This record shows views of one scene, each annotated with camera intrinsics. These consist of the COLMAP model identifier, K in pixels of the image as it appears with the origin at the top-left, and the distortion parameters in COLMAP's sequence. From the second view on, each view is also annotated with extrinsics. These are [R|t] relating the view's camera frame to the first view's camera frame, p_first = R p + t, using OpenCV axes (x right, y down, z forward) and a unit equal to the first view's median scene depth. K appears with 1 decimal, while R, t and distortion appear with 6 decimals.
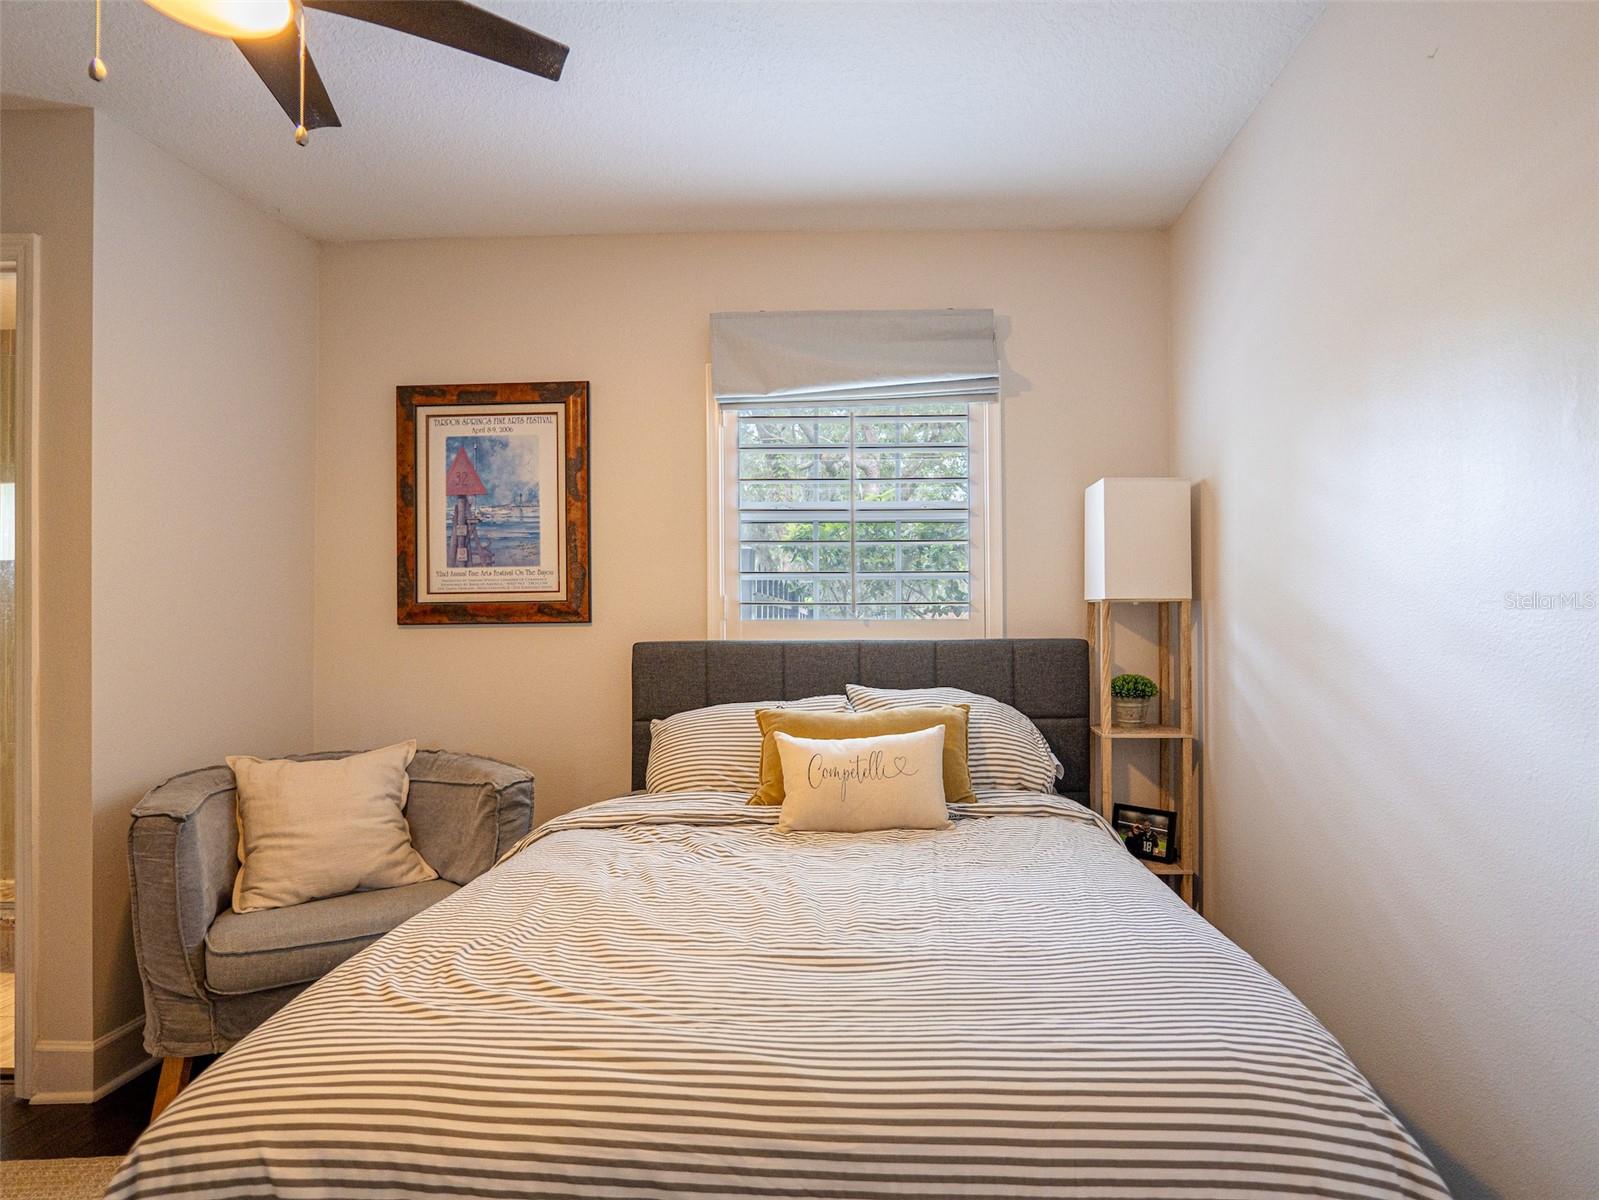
lens RADIAL K [[882.1, 0, 798.2], [0, 882.1, 608.6], [0, 0, 1]] dist [-0.014897, 0.001182]
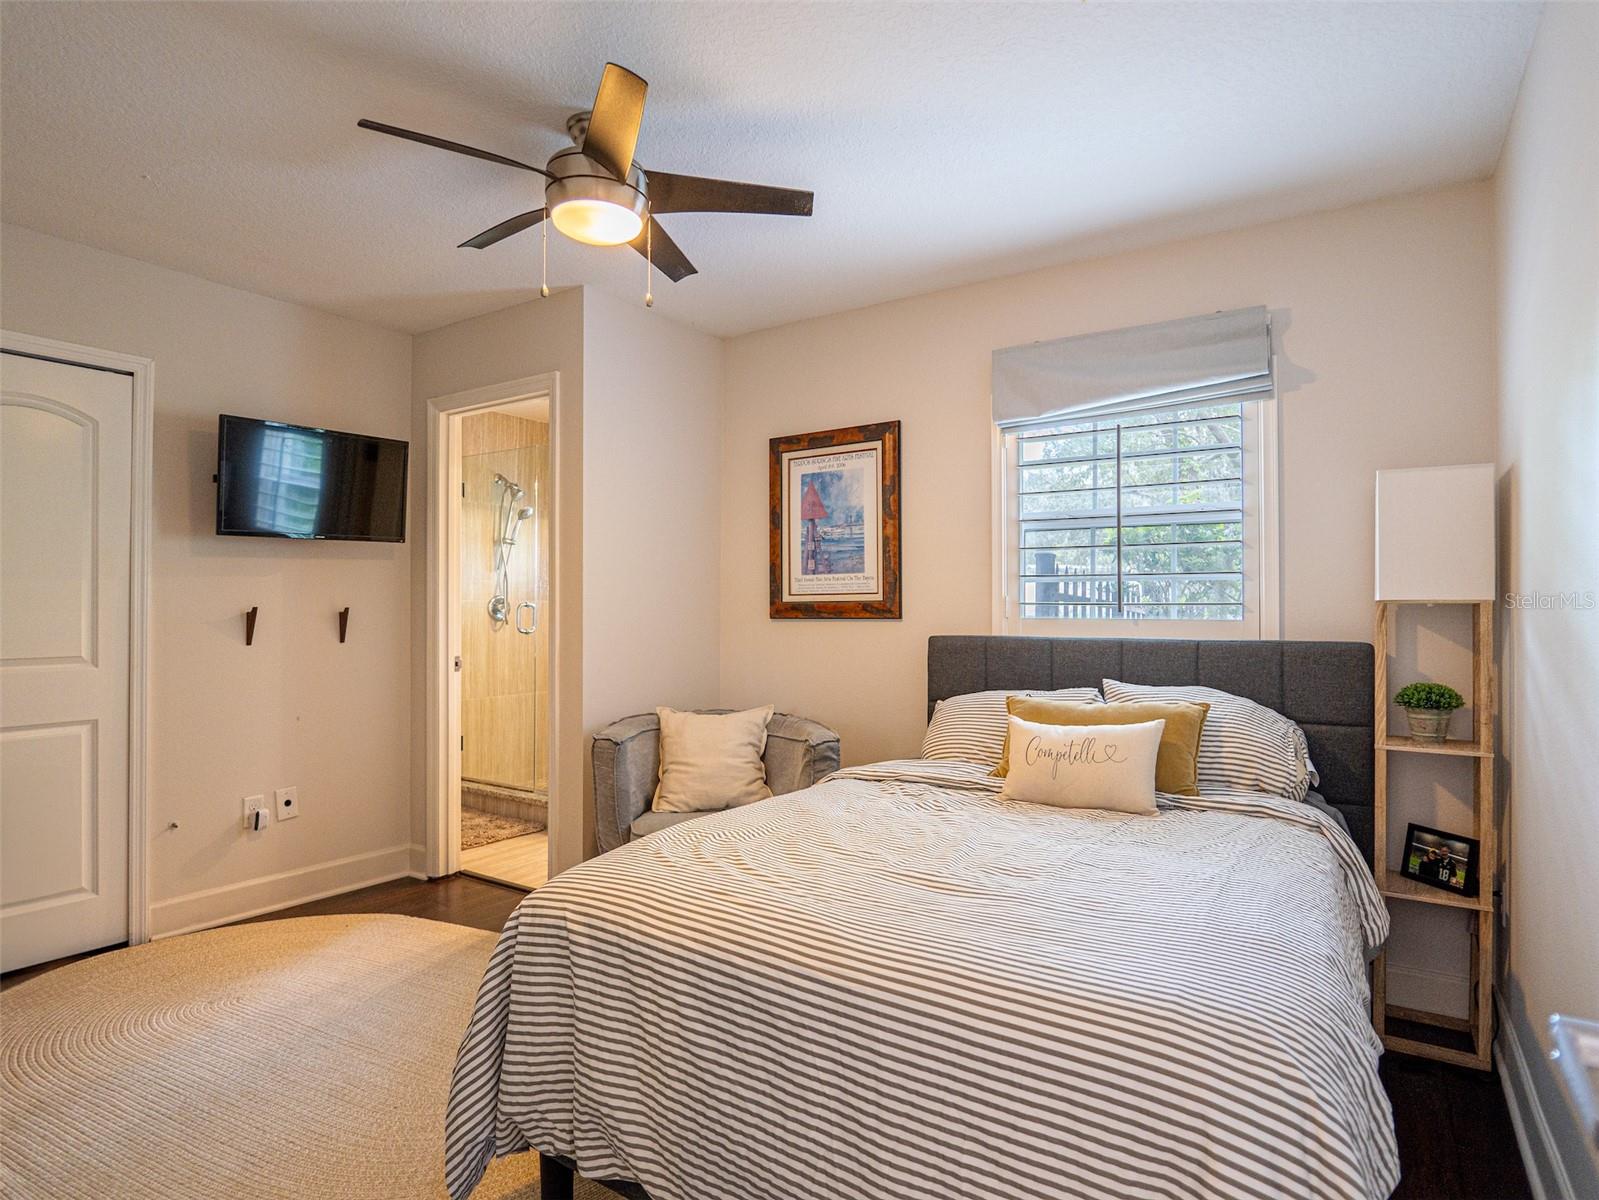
lens RADIAL K [[882.1, 0, 798.2], [0, 882.1, 608.6], [0, 0, 1]] dist [-0.014897, 0.001182]
pose [[0.845011, 0.006350, -0.534712, 0.315291], [-0.003445, 0.999973, 0.006431, -0.005793], [0.534738, -0.003592, 0.845010, -0.111285]]
